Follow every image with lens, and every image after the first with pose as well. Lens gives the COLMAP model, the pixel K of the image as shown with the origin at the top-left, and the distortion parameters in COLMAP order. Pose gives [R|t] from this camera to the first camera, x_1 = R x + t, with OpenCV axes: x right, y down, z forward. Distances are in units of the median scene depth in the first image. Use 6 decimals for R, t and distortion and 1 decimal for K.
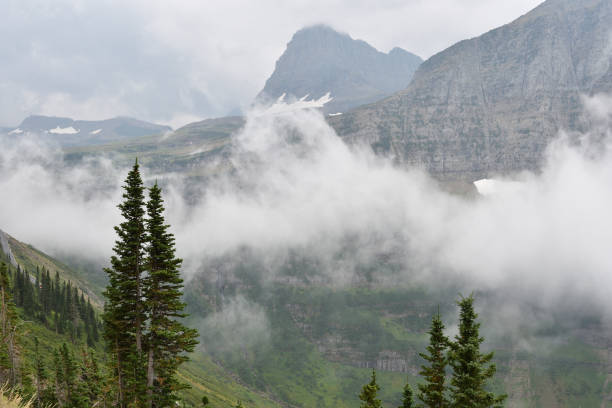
lens RADIAL K [[630.6, 0, 306.0], [0, 630.6, 204.0], [0, 0, 1]] dist [-0.111541, 0.008087]
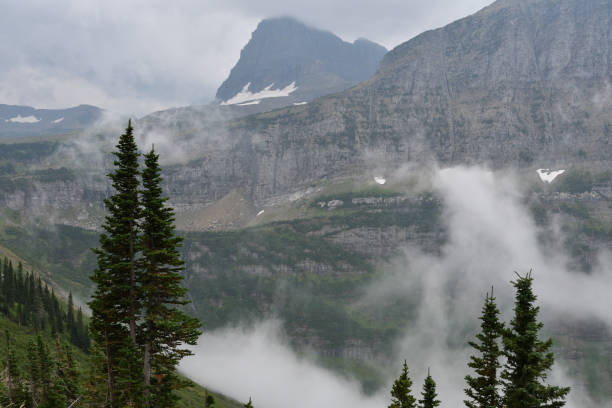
lens RADIAL K [[630.6, 0, 306.0], [0, 630.6, 204.0], [0, 0, 1]] dist [-0.111541, 0.008087]
pose [[0.998503, -0.002260, 0.054652, -0.076100], [0.001338, 0.999856, 0.016904, 0.027843], [-0.054683, -0.016806, 0.998362, 0.130601]]
